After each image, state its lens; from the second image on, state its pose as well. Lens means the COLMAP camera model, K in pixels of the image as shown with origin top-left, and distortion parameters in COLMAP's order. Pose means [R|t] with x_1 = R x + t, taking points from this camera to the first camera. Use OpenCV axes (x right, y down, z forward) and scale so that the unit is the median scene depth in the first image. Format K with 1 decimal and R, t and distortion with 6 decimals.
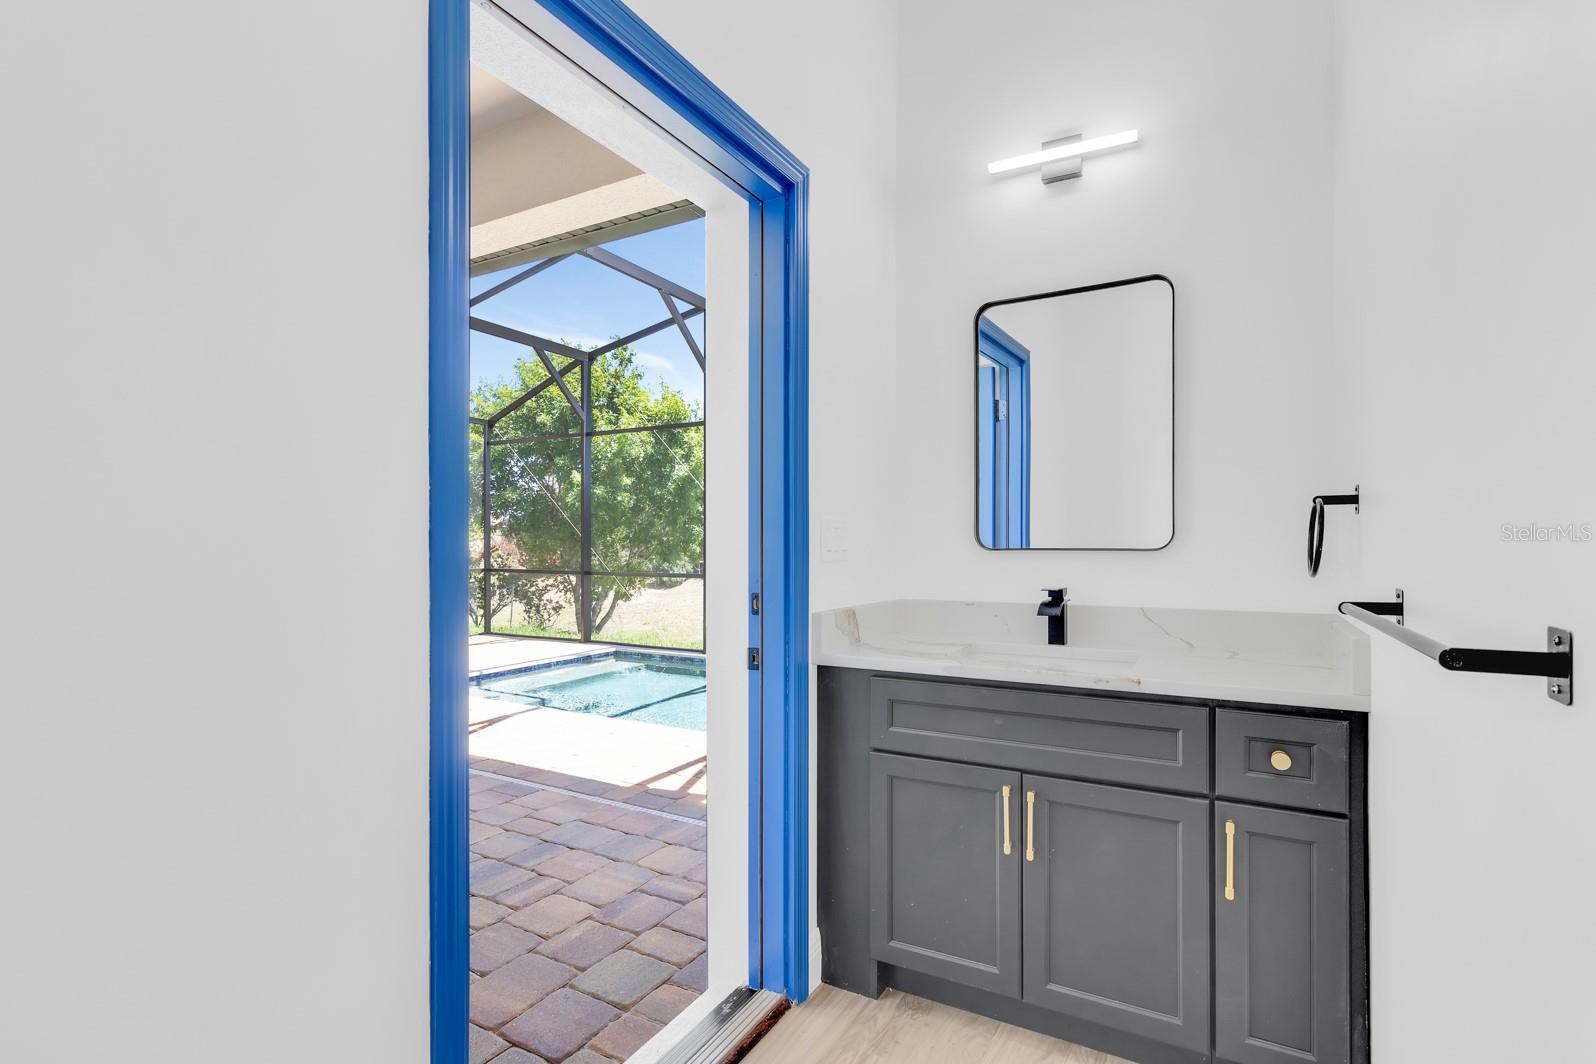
lens RADIAL K [[743.7, 0, 796.1], [0, 743.7, 530.6], [0, 0, 1]] dist [0.003659, 0.000450]
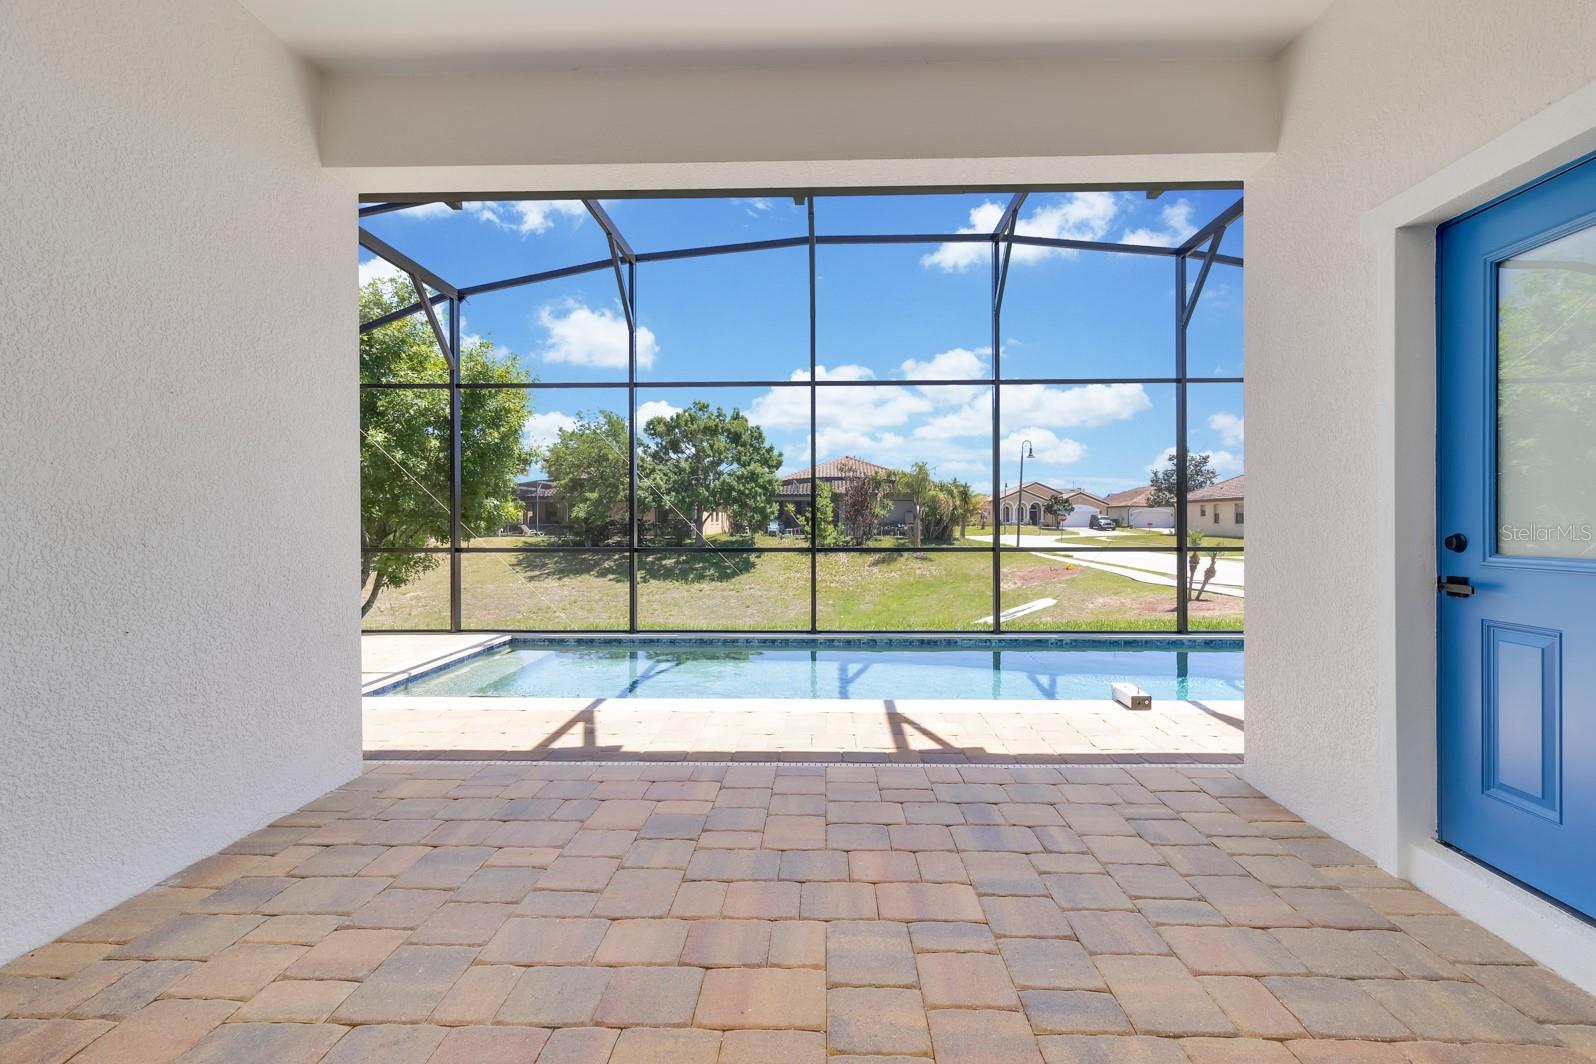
lens RADIAL K [[743.7, 0, 804.5], [0, 743.7, 522.6], [0, 0, 1]] dist [0.003659, 0.000450]
pose [[0.881970, -0.001651, 0.471302, -0.401612], [-0.007323, 0.999825, 0.017205, 0.010812], [-0.471248, -0.018625, 0.881804, 0.092528]]
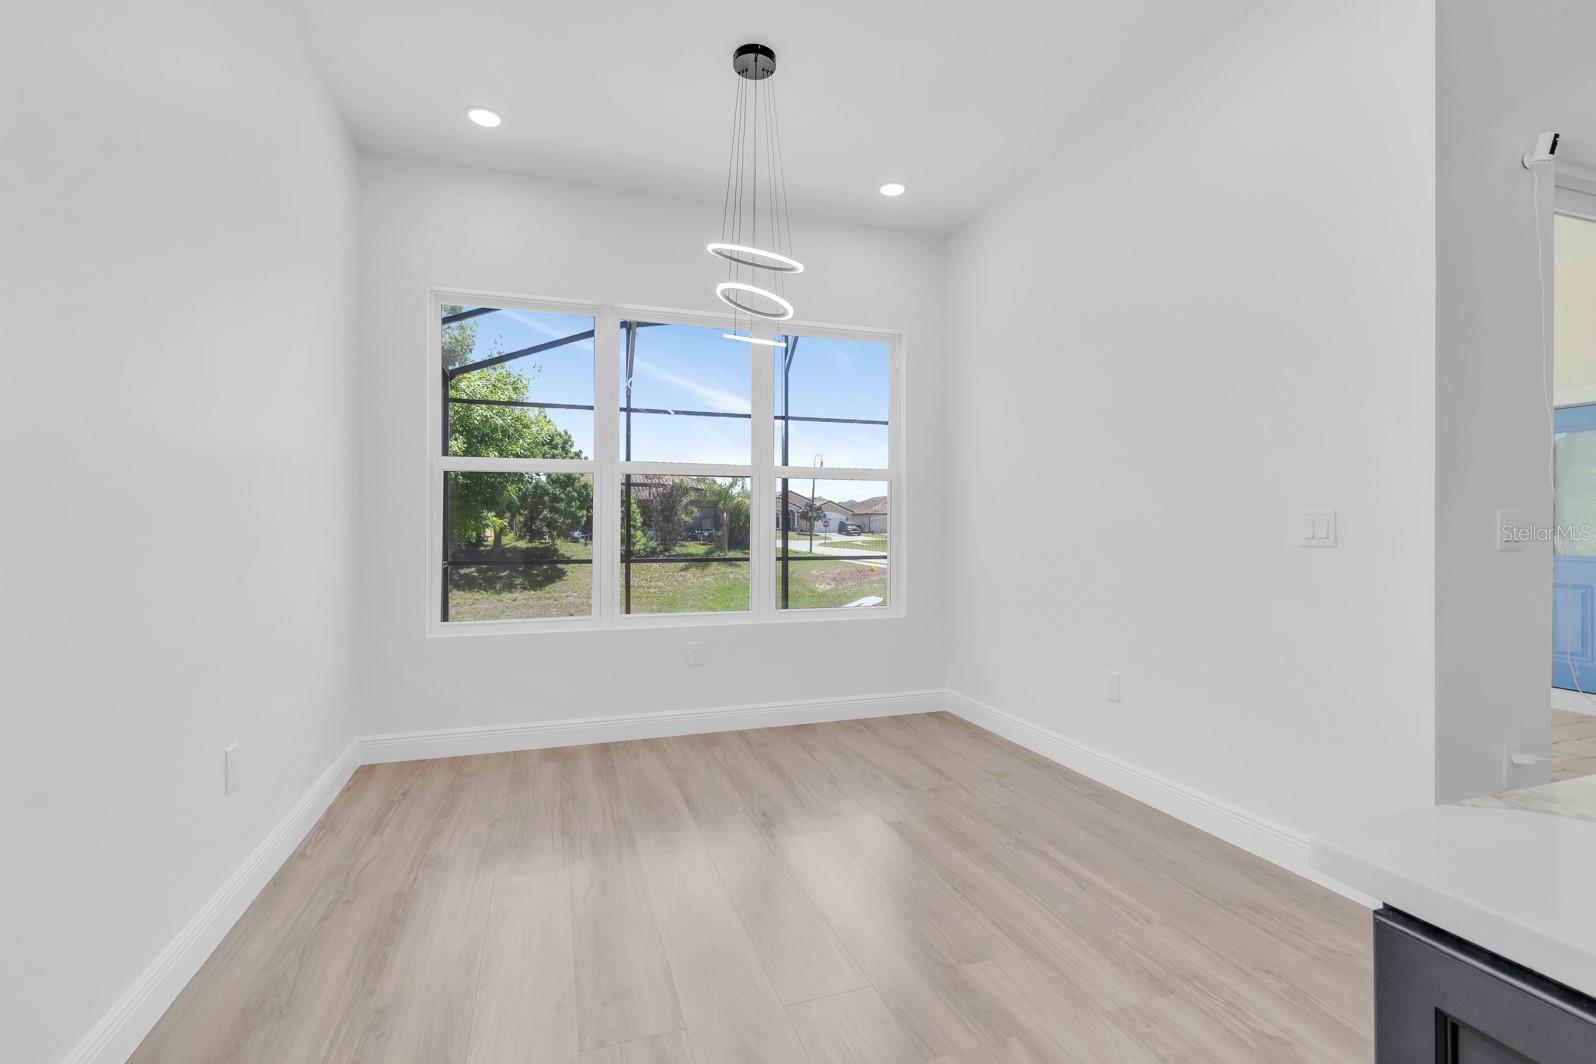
lens RADIAL K [[743.7, 0, 799.1], [0, 743.7, 525.4], [0, 0, 1]] dist [0.003659, 0.000450]
pose [[0.663078, 0.001784, 0.748548, -1.008802], [-0.014966, 0.999829, 0.010874, 0.001226], [-0.748401, -0.018413, 0.662991, 0.291029]]
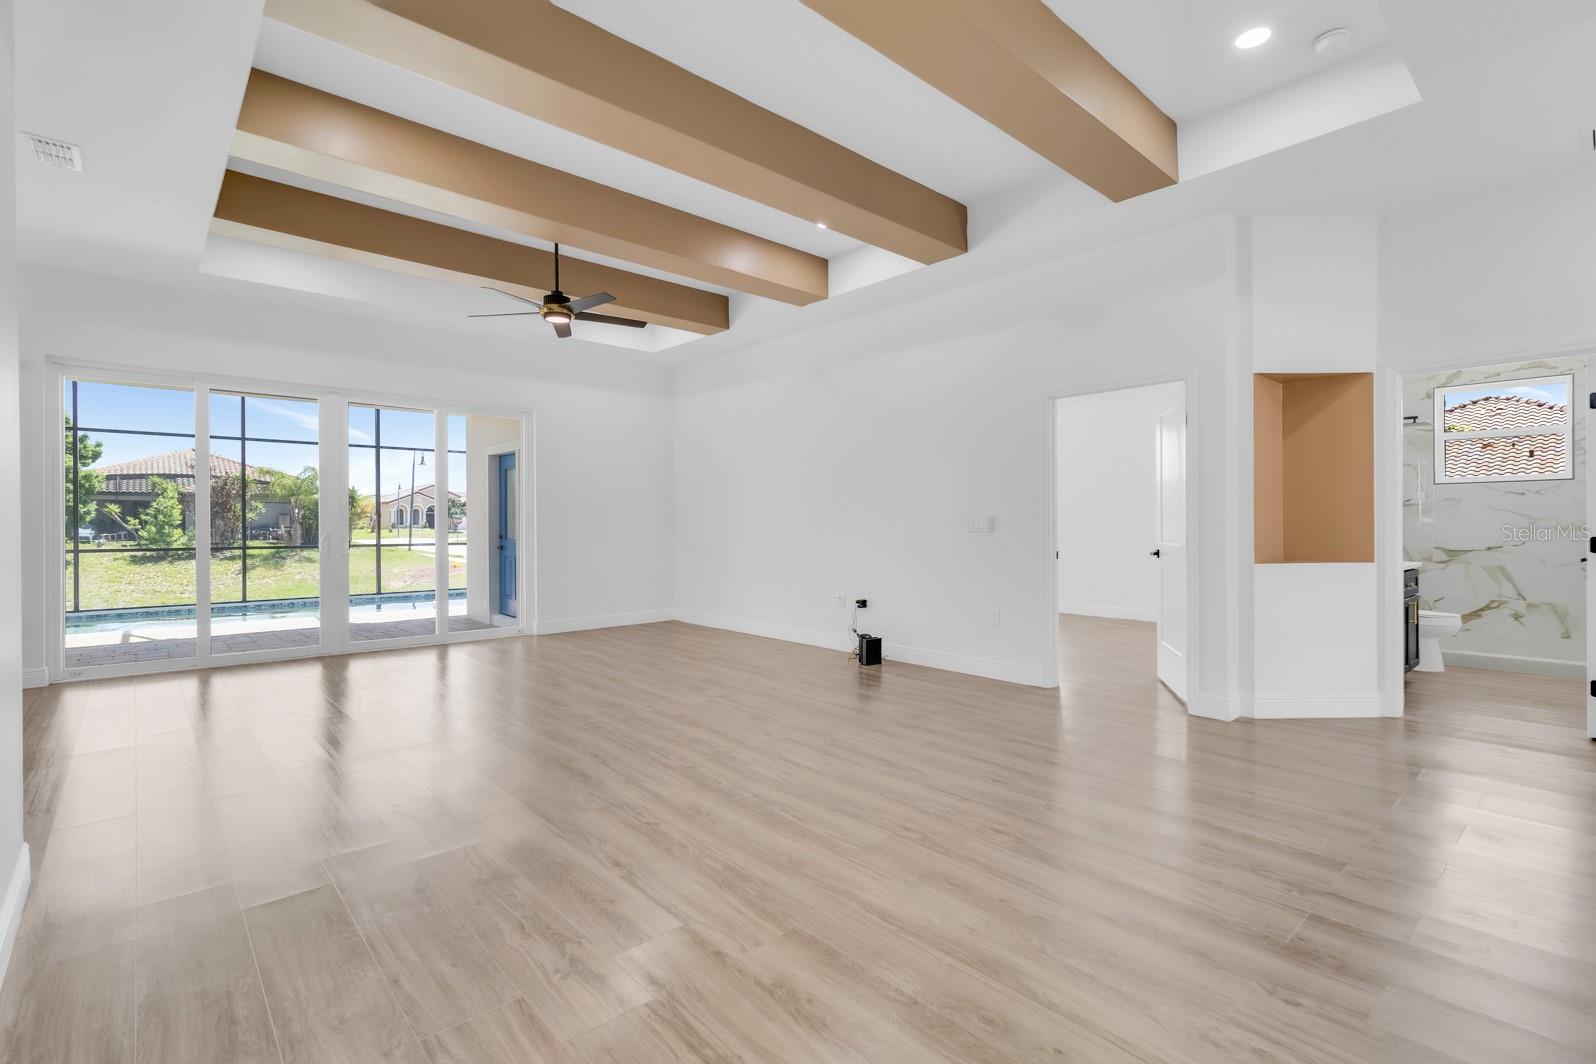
lens RADIAL K [[743.7, 0, 811.5], [0, 743.7, 531.4], [0, 0, 1]] dist [0.003659, 0.000450]
pose [[0.307585, -0.010242, 0.951466, -1.023321], [-0.017272, 0.999717, 0.016344, -0.014945], [-0.951364, -0.021461, 0.307321, -0.617512]]
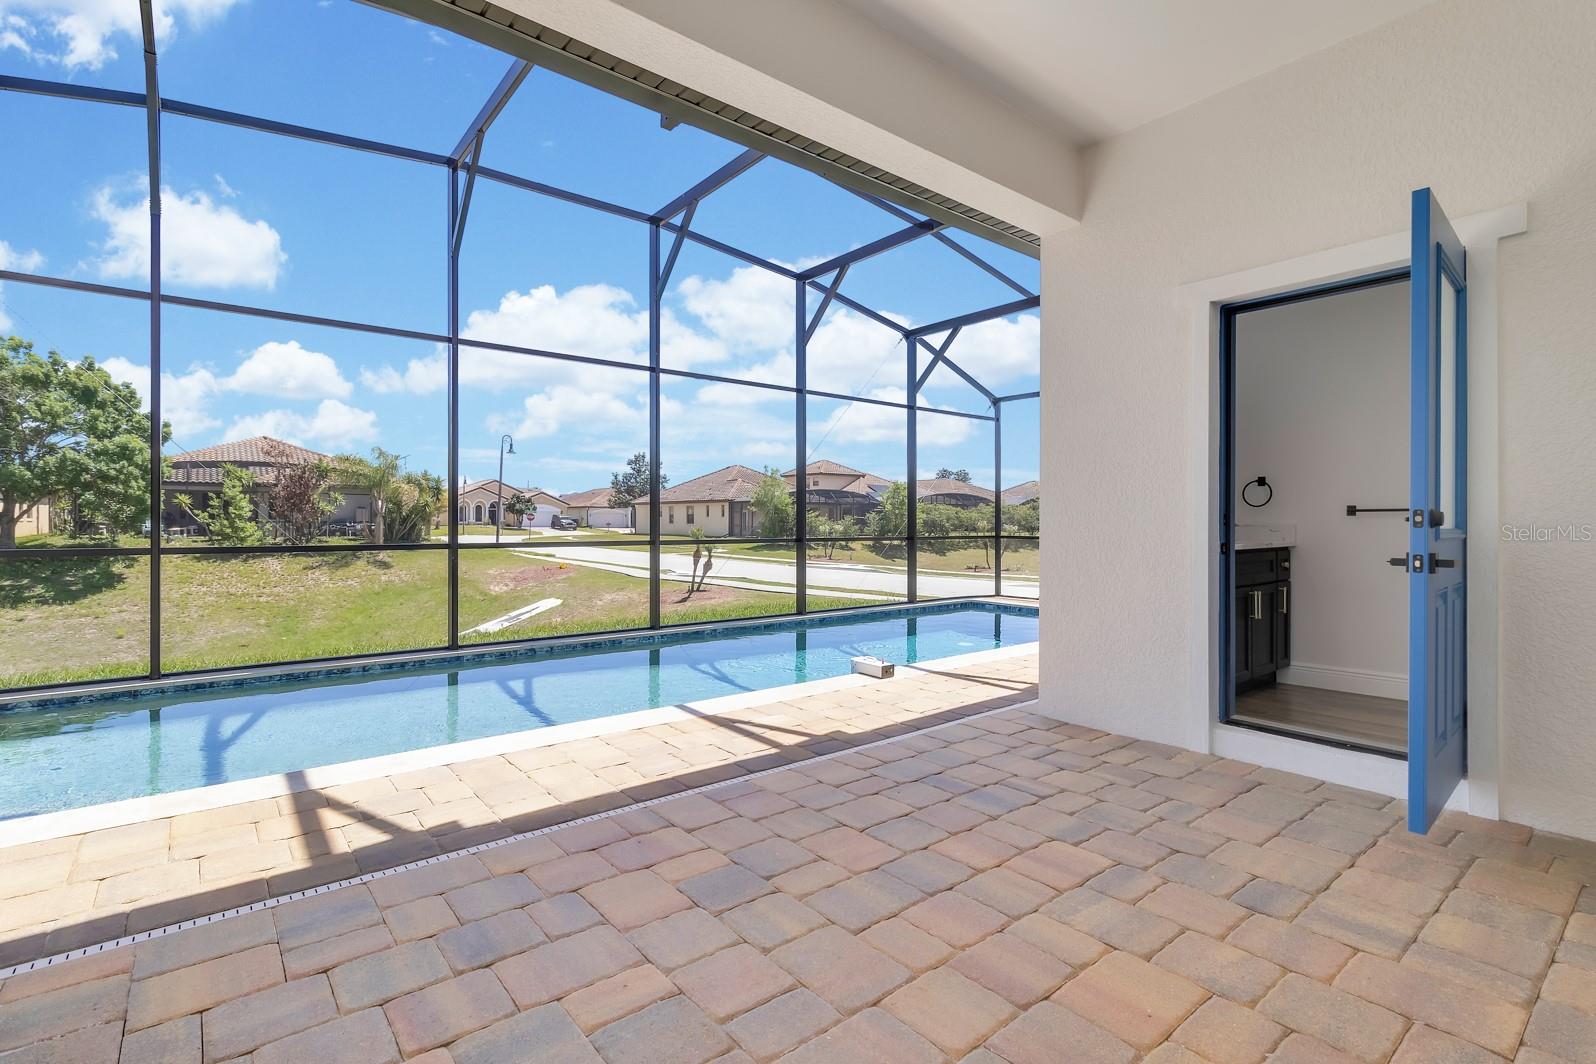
lens RADIAL K [[743.7, 0, 808.2], [0, 743.7, 537.0], [0, 0, 1]] dist [0.003659, 0.000450]
pose [[0.353106, -0.015884, 0.935448, -0.543007], [-0.021454, 0.999456, 0.025069, 0.025564], [-0.935337, -0.028921, 0.352573, 0.321970]]
